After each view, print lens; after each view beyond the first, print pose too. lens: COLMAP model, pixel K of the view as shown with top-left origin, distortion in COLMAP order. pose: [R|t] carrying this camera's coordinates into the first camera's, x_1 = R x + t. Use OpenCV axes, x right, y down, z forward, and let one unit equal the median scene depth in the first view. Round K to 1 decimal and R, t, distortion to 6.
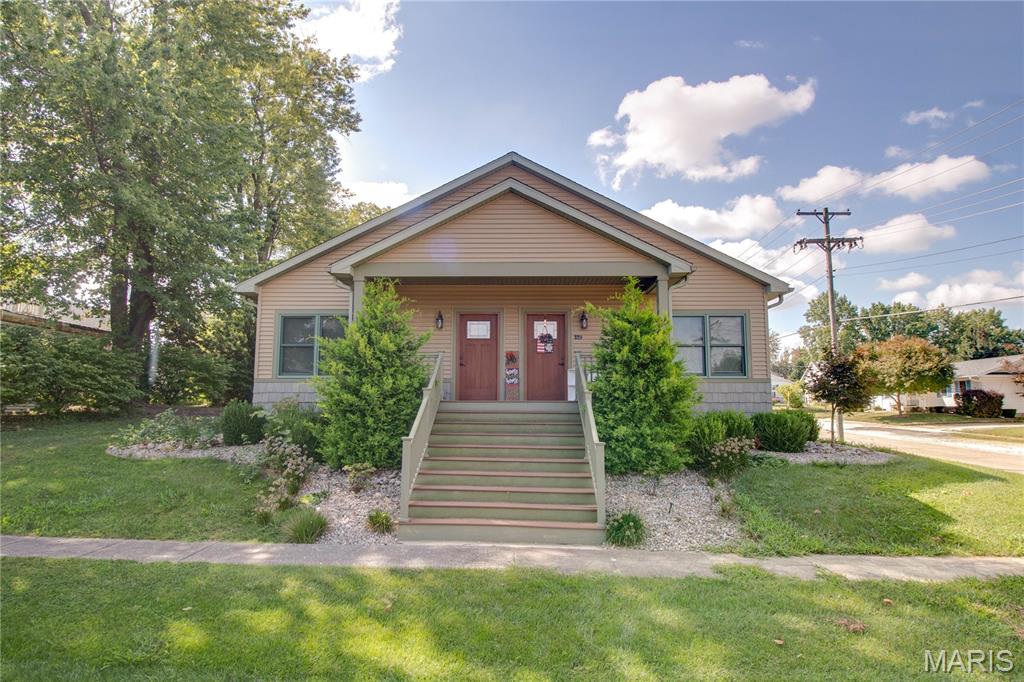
lens RADIAL K [[562.5, 0, 512.0], [0, 562.5, 341.0], [0, 0, 1]] dist [-0.000674, -0.000476]
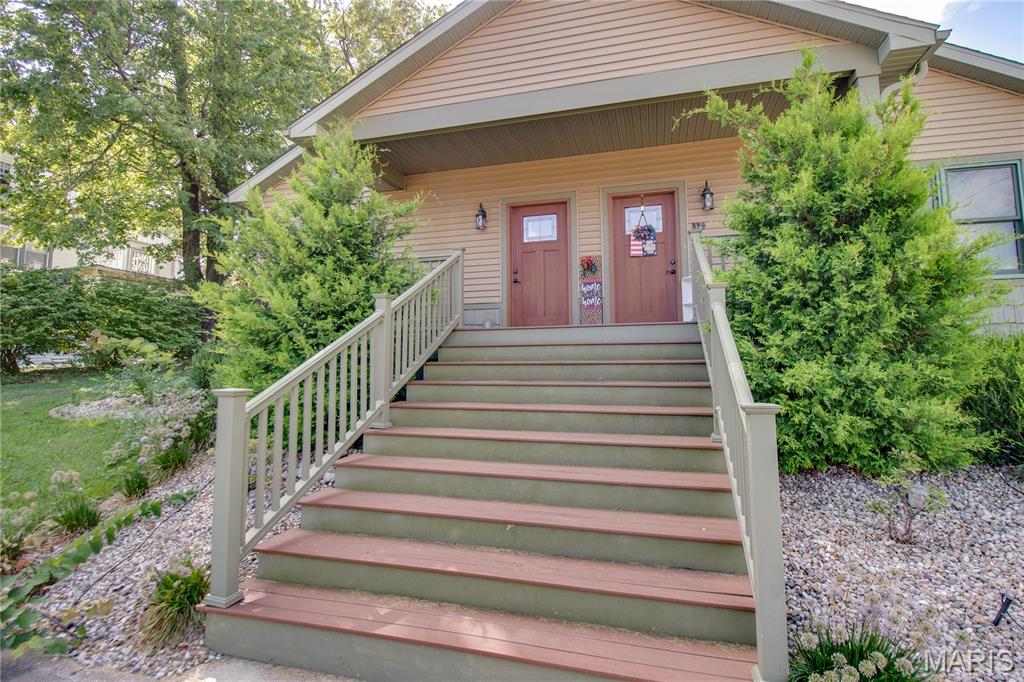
lens RADIAL K [[501.3, 0, 524.4], [0, 501.3, 319.0], [0, 0, 1]] dist [-0.022903, -0.000267]
pose [[0.970837, -0.034946, -0.237181, 0.068657], [0.040686, 0.998985, 0.019347, 0.086533], [0.236264, -0.028433, 0.971273, 0.493322]]
